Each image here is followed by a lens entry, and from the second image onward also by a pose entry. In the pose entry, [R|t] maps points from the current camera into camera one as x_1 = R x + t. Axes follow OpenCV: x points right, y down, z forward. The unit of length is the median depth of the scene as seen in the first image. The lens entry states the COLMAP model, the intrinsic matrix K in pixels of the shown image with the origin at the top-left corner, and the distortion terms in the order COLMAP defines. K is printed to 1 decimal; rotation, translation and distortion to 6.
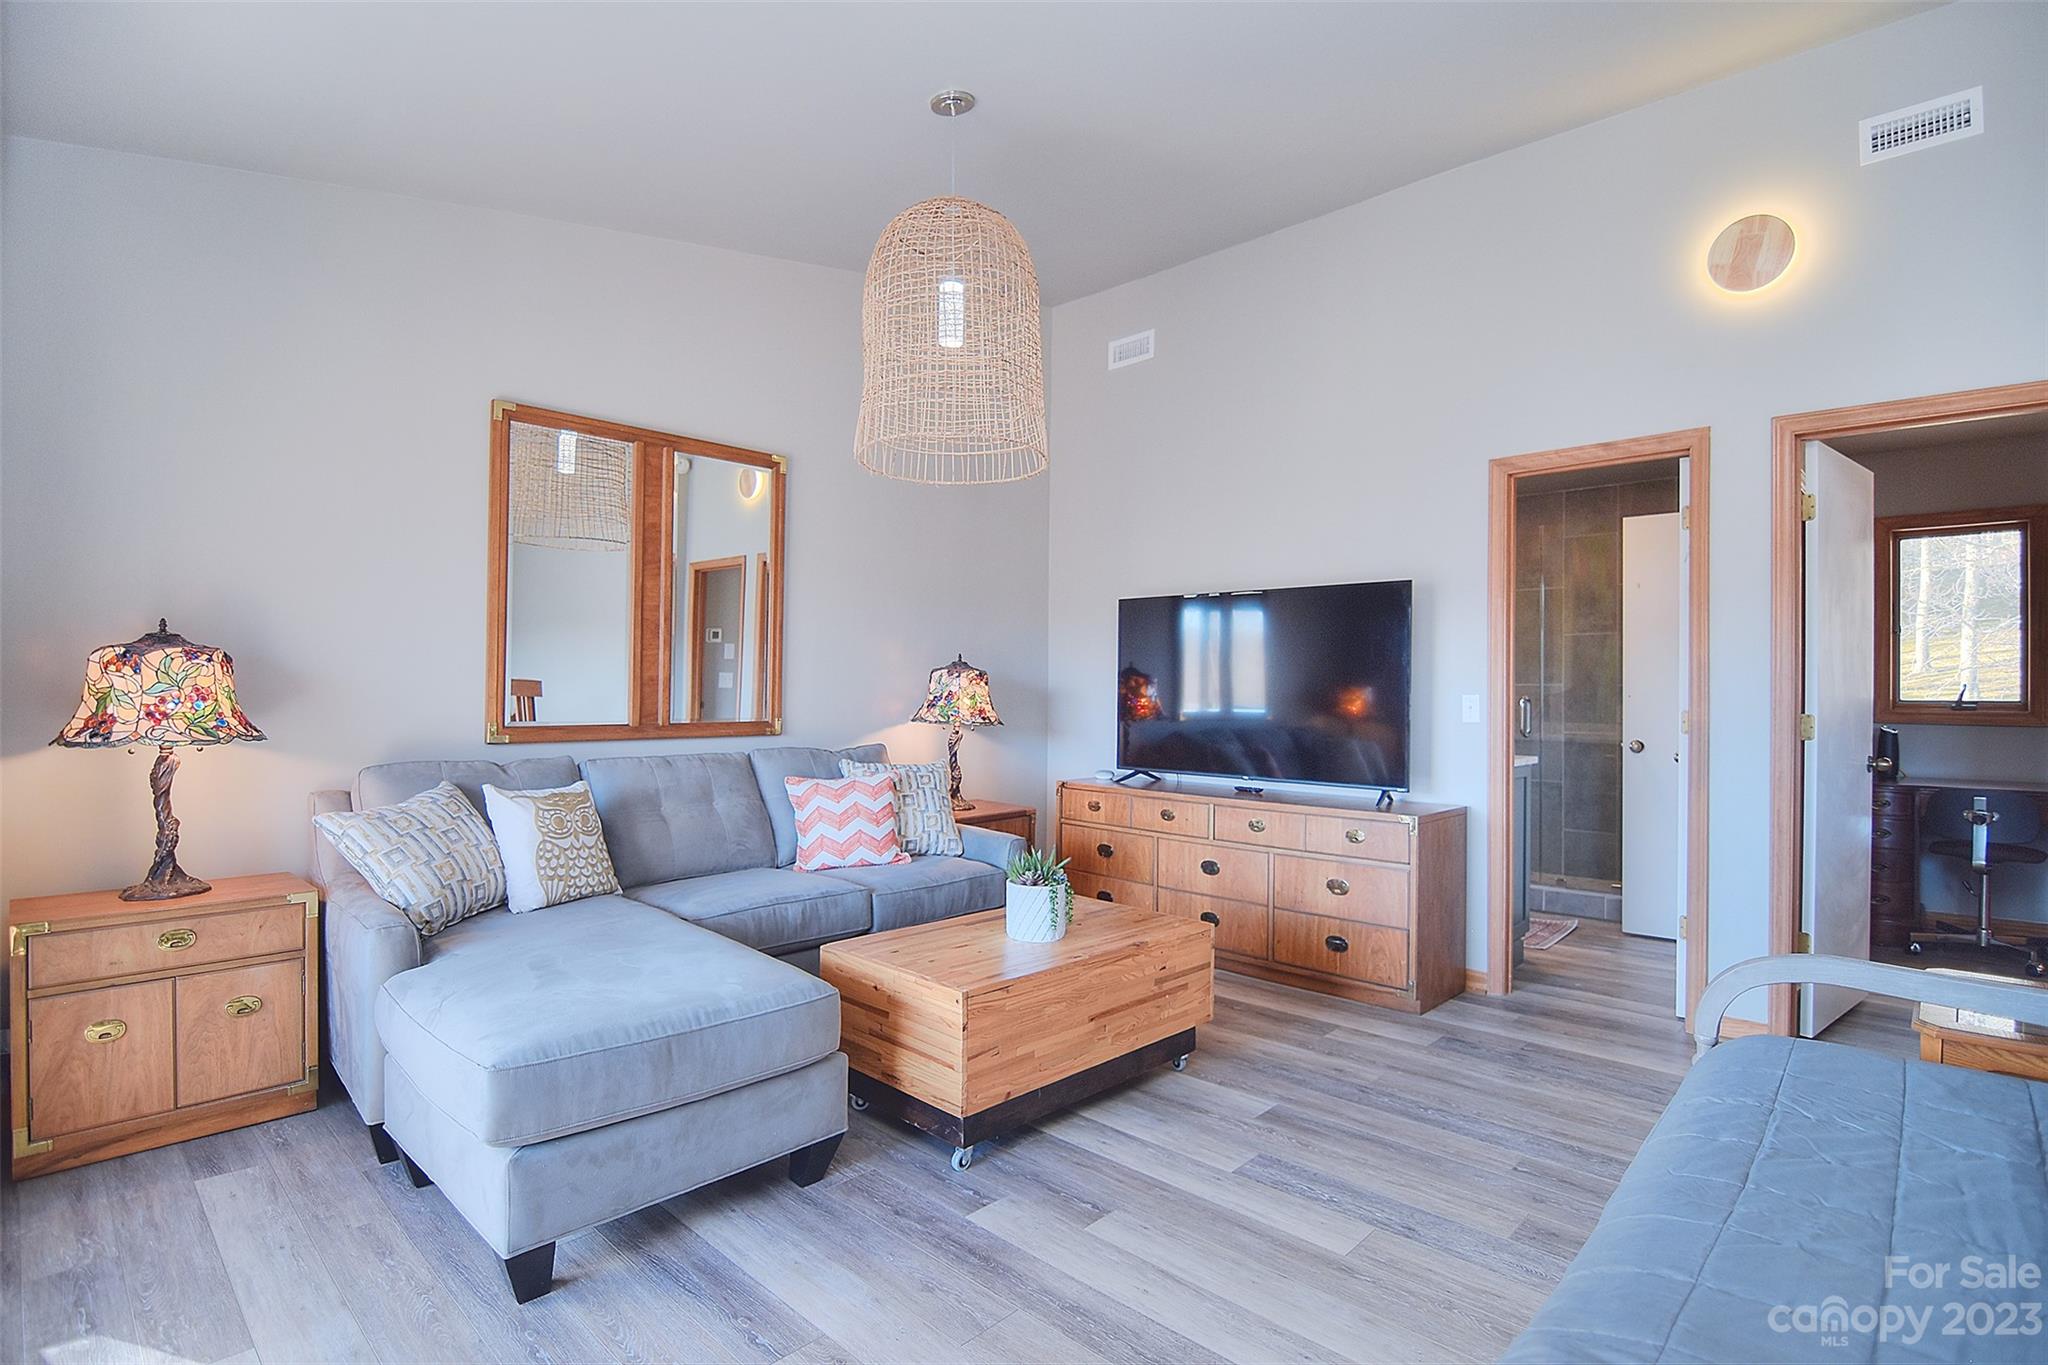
lens RADIAL K [[1000.9, 0, 1024.0], [0, 1000.9, 682.5], [0, 0, 1]] dist [-0.019147, -0.000995]
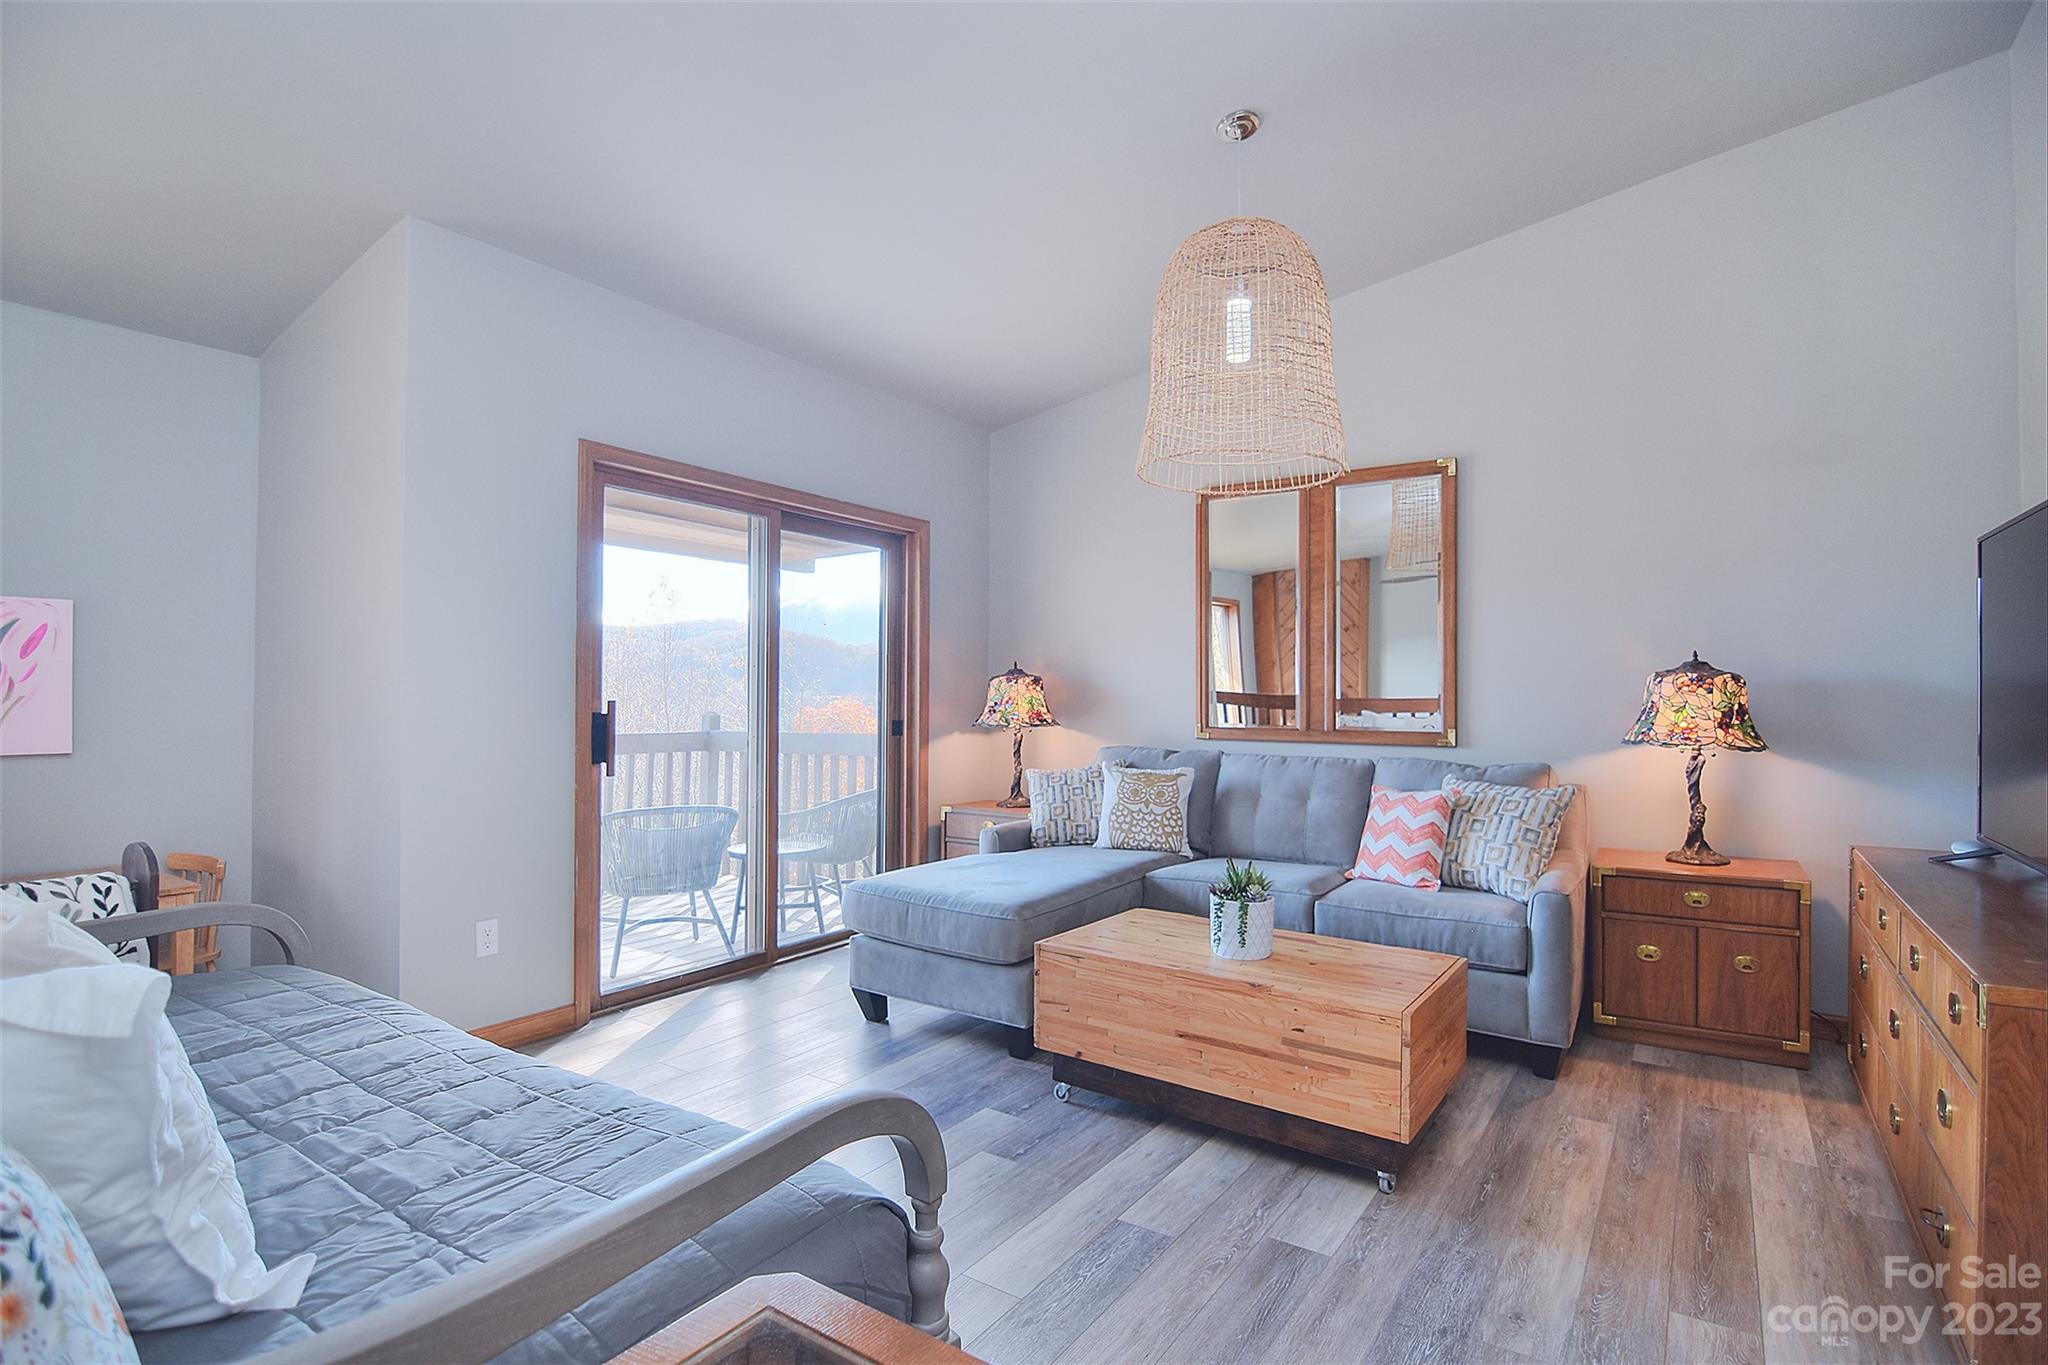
lens RADIAL K [[1000.9, 0, 1024.0], [0, 1000.9, 682.5], [0, 0, 1]] dist [-0.019147, -0.000995]
pose [[0.154077, -0.019791, -0.987861, 0.906694], [-0.000525, 0.999798, -0.020112, 0.014108], [0.988059, 0.003618, 0.154035, 0.631080]]
